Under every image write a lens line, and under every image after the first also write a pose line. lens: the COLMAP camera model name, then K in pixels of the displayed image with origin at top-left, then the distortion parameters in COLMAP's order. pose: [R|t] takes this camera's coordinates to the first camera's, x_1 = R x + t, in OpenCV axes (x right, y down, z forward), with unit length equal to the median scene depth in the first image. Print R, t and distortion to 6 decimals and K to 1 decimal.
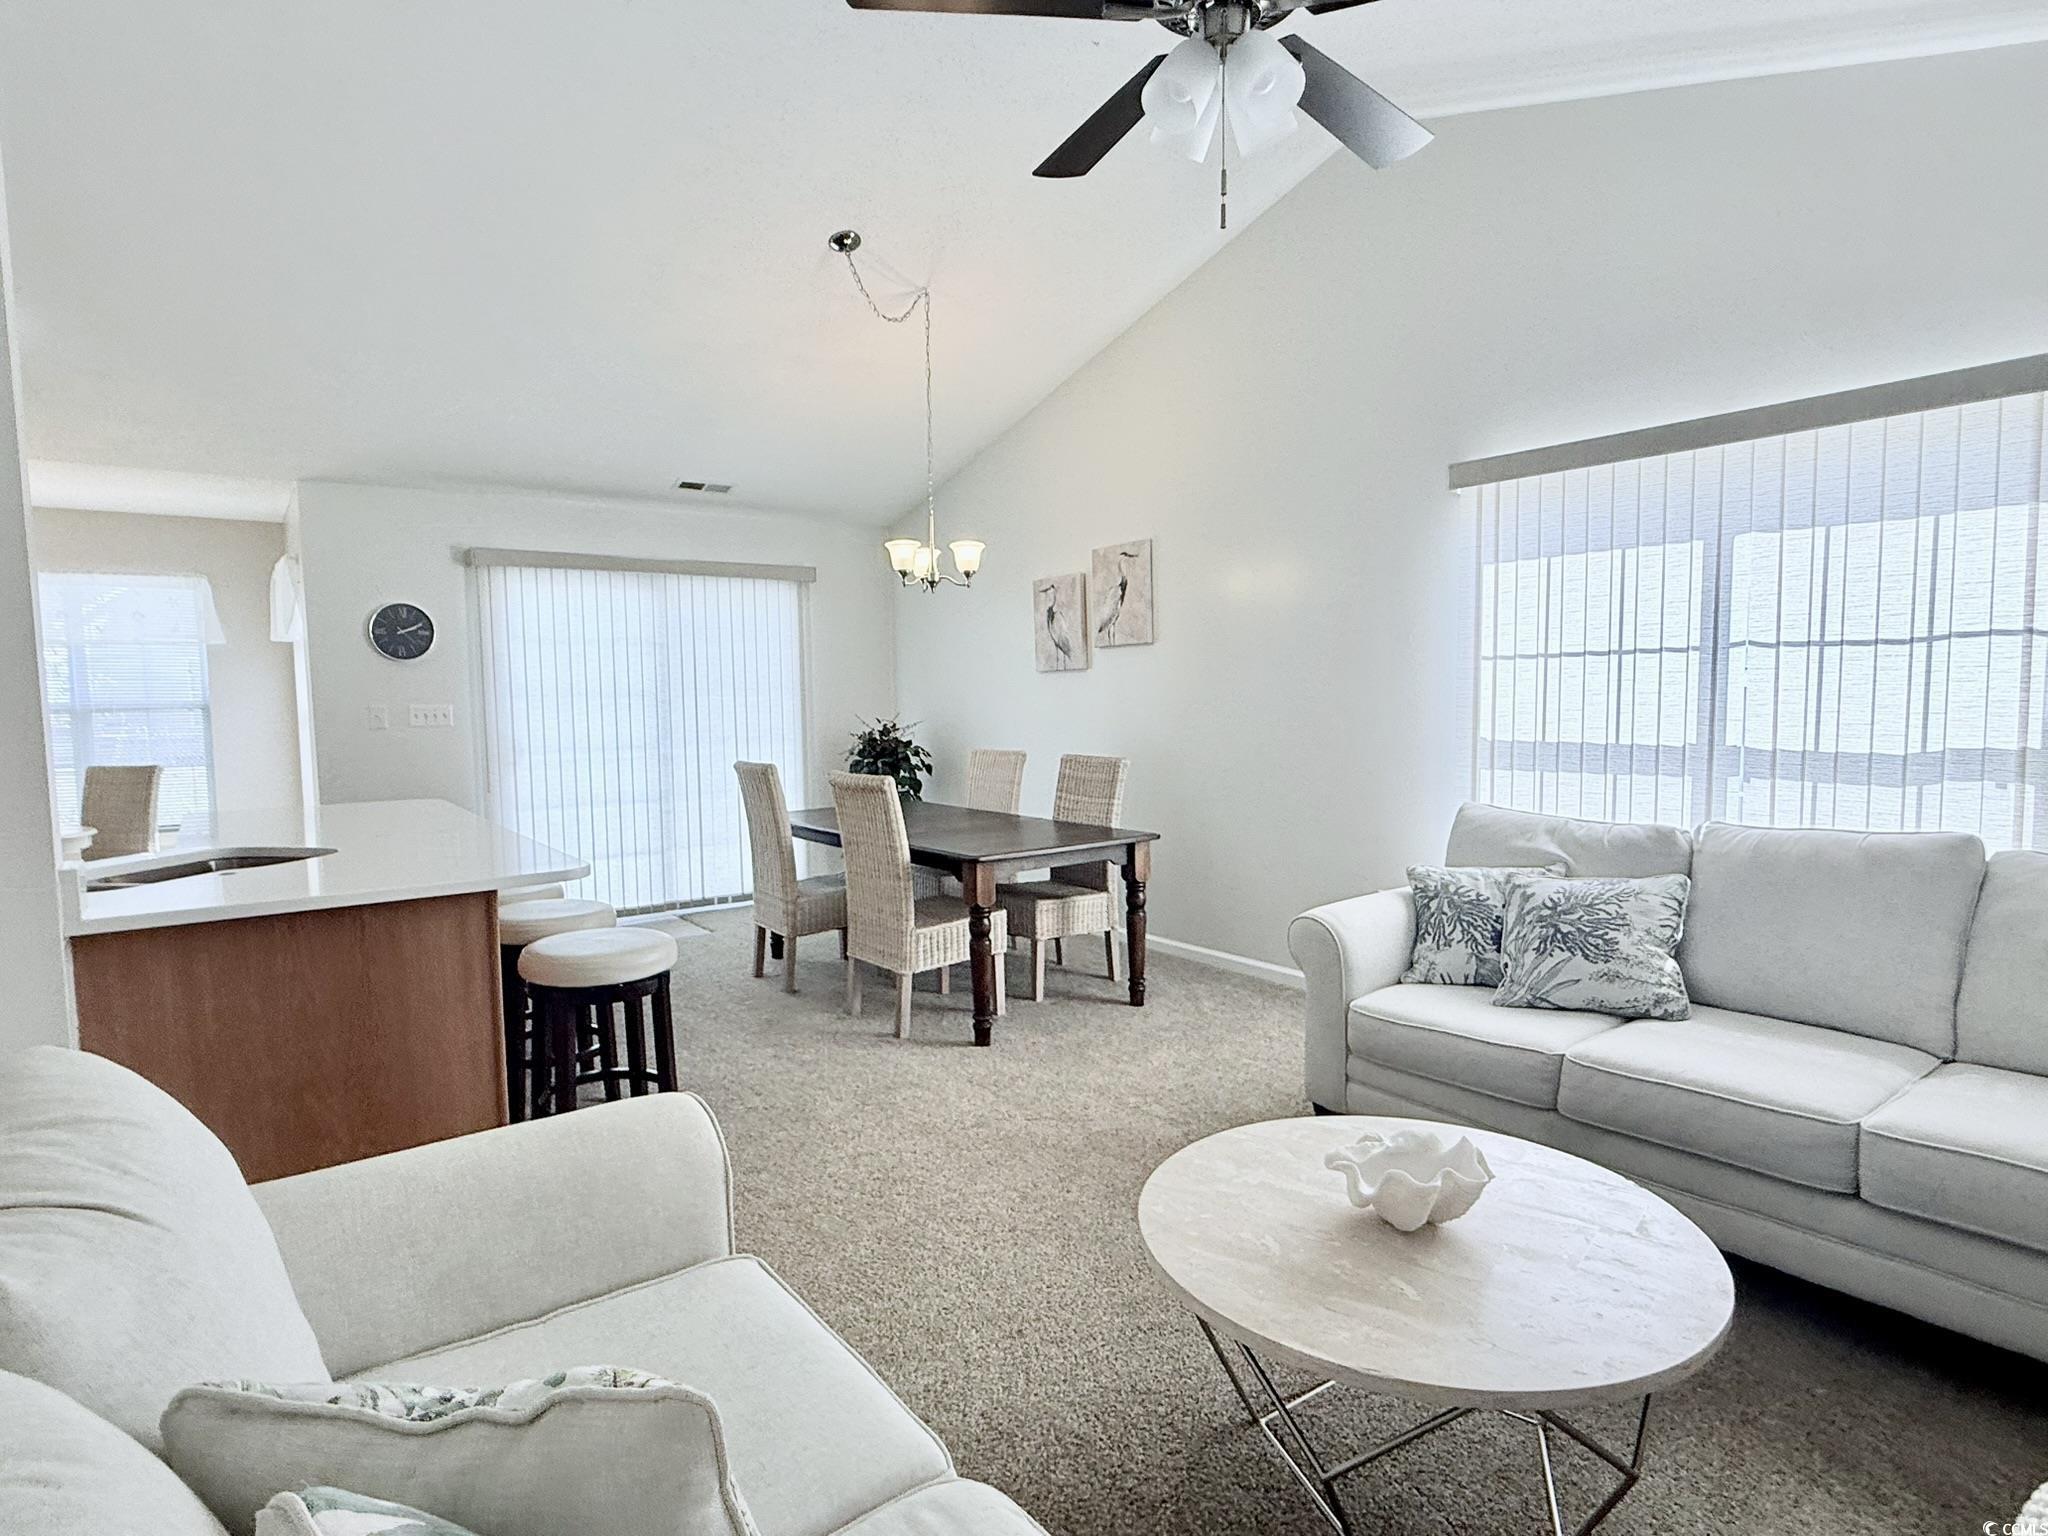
lens RADIAL K [[1088.5, 0, 1006.8], [0, 1088.5, 776.8], [0, 0, 1]] dist [0.000191, 0.000041]
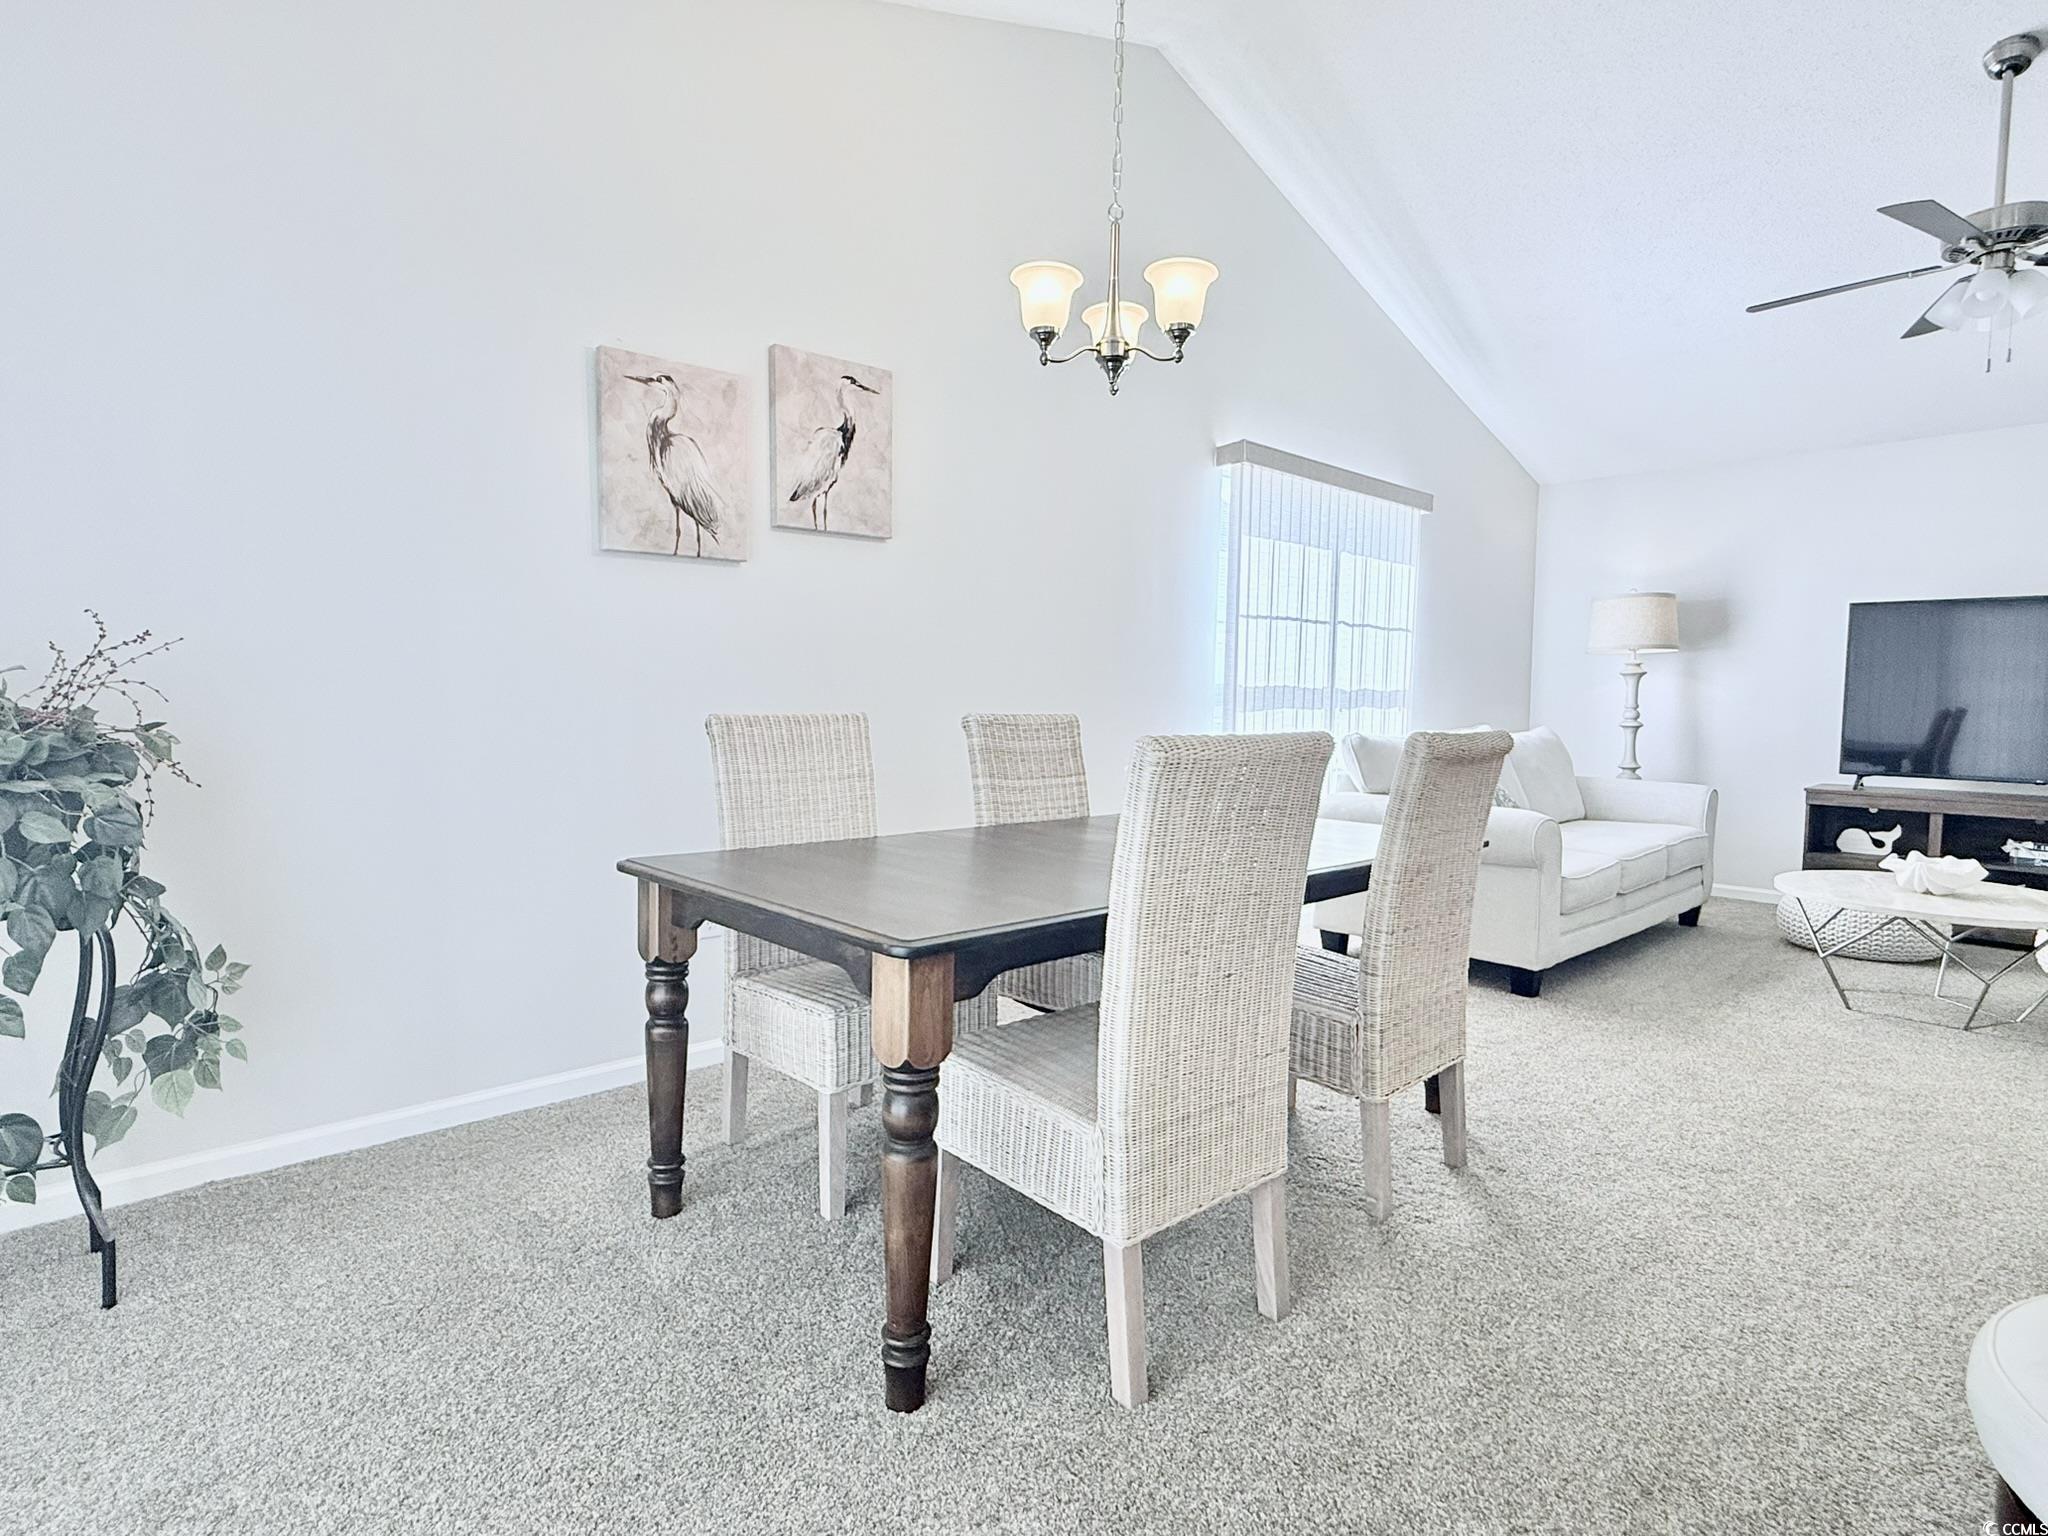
lens RADIAL K [[1088.5, 0, 1019.1], [0, 1088.5, 765.0], [0, 0, 1]] dist [0.000191, 0.000041]
pose [[-0.108832, -0.055145, 0.992529, -0.663168], [0.062981, 0.996072, 0.062248, -0.034895], [-0.992063, 0.069285, -0.104931, 1.300135]]
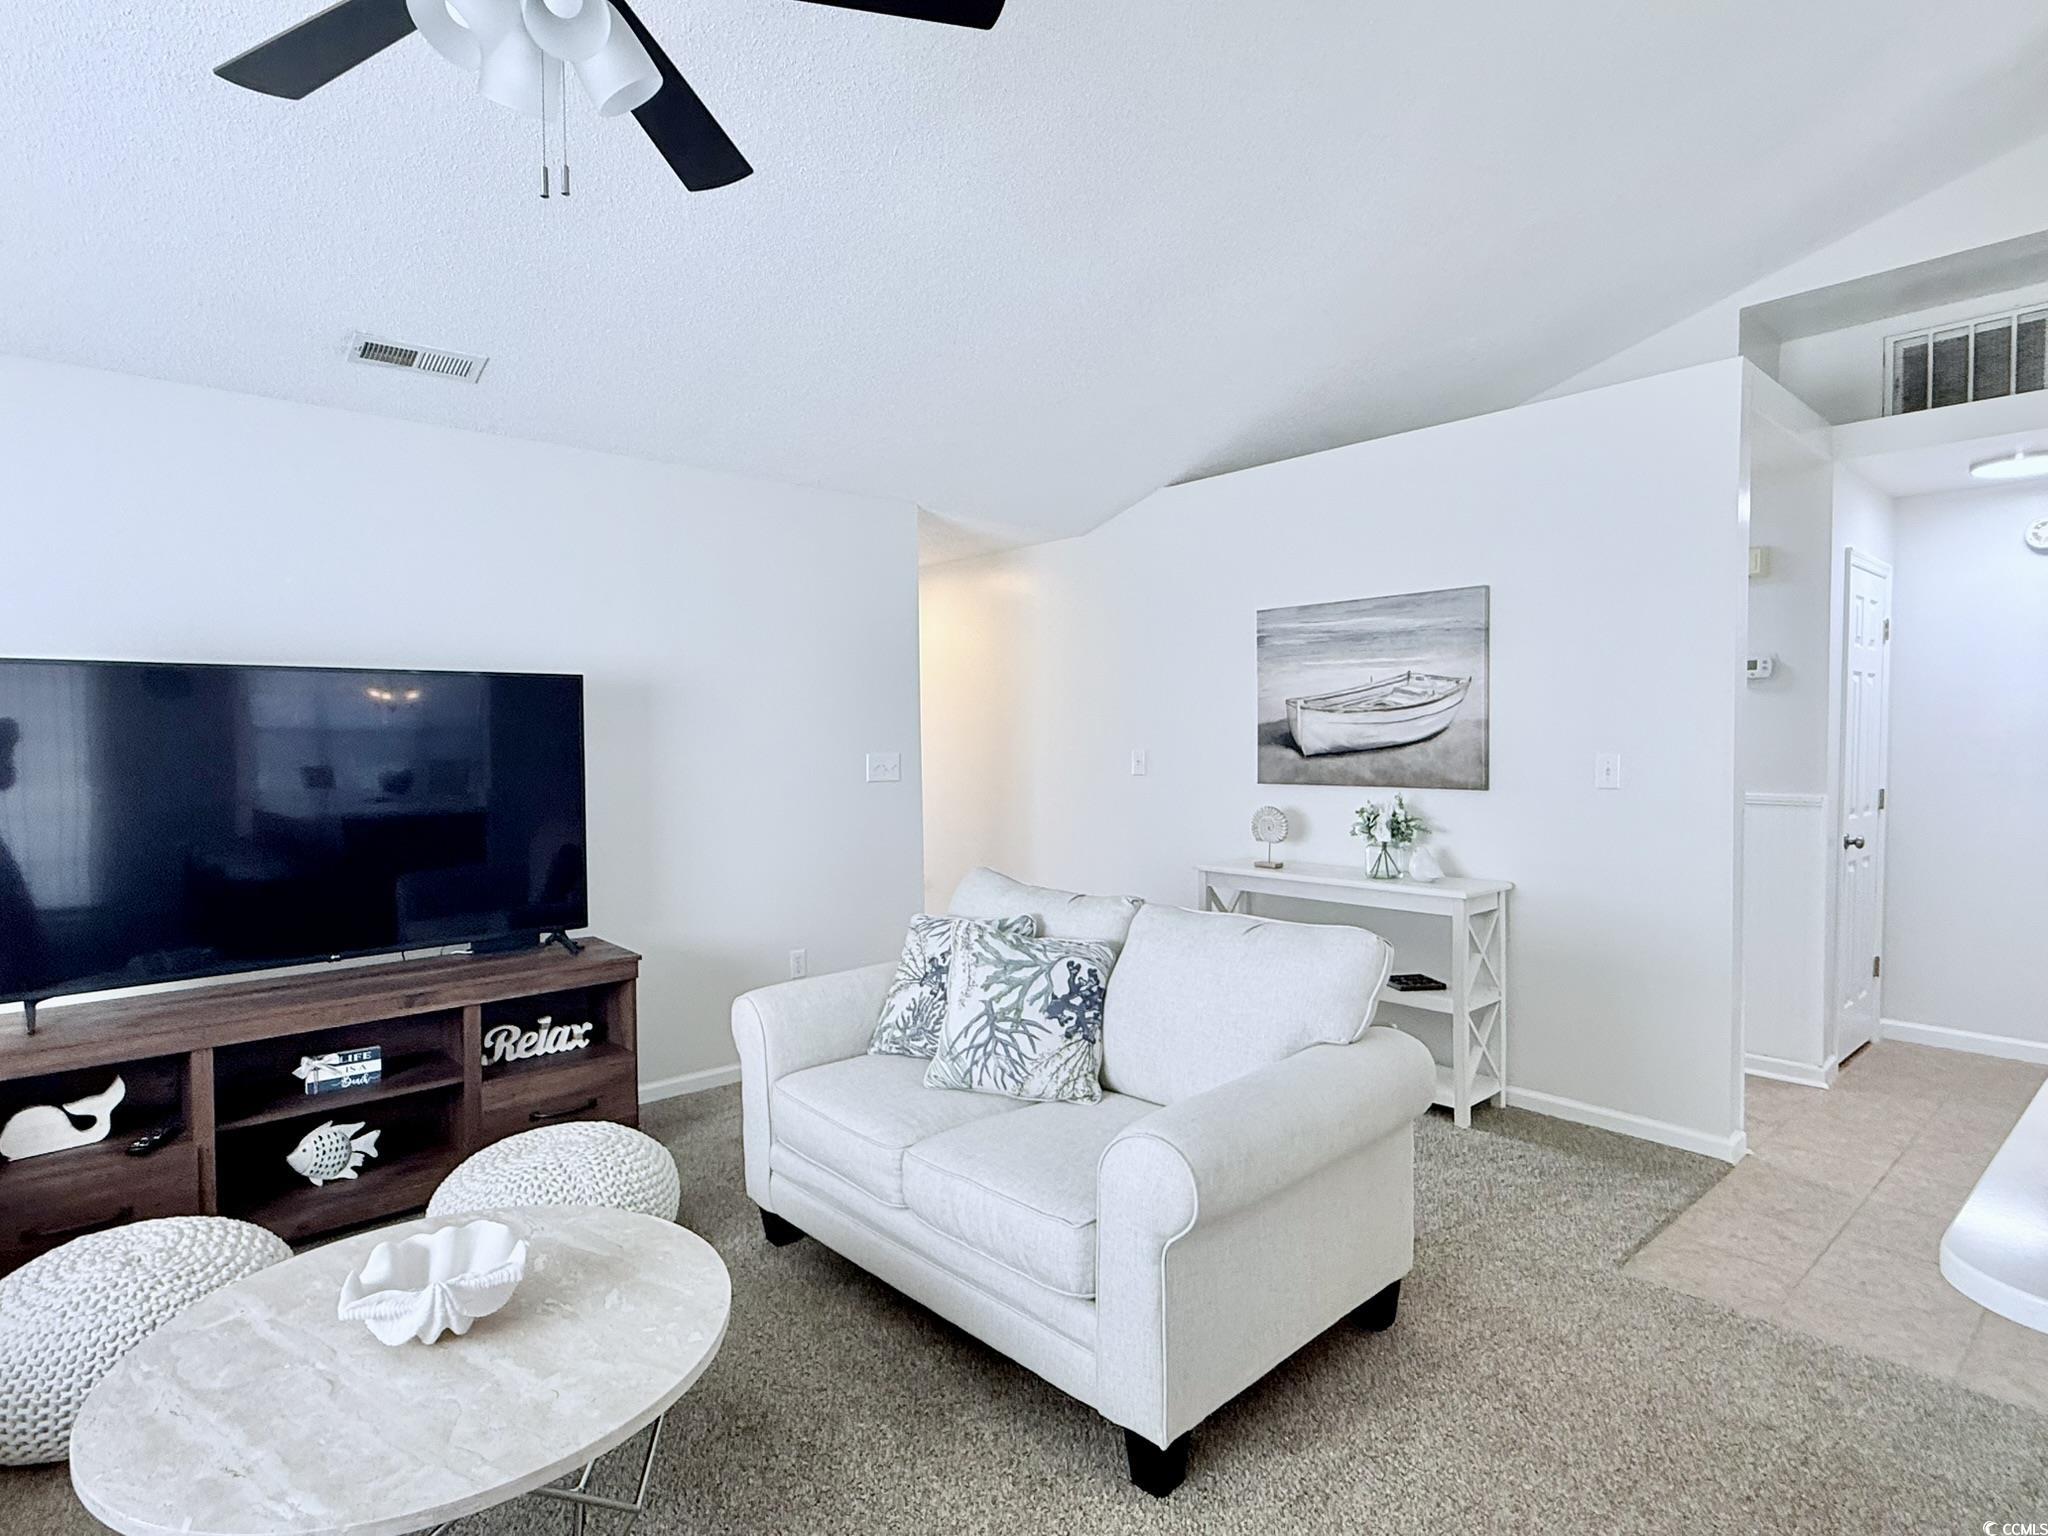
lens RADIAL K [[1088.5, 0, 1019.7], [0, 1088.5, 770.2], [0, 0, 1]] dist [0.000191, 0.000041]
pose [[-0.995982, 0.021986, -0.086814, -0.029559], [0.011970, 0.993380, 0.114251, -0.083219], [0.088751, 0.112753, -0.989651, 0.859312]]
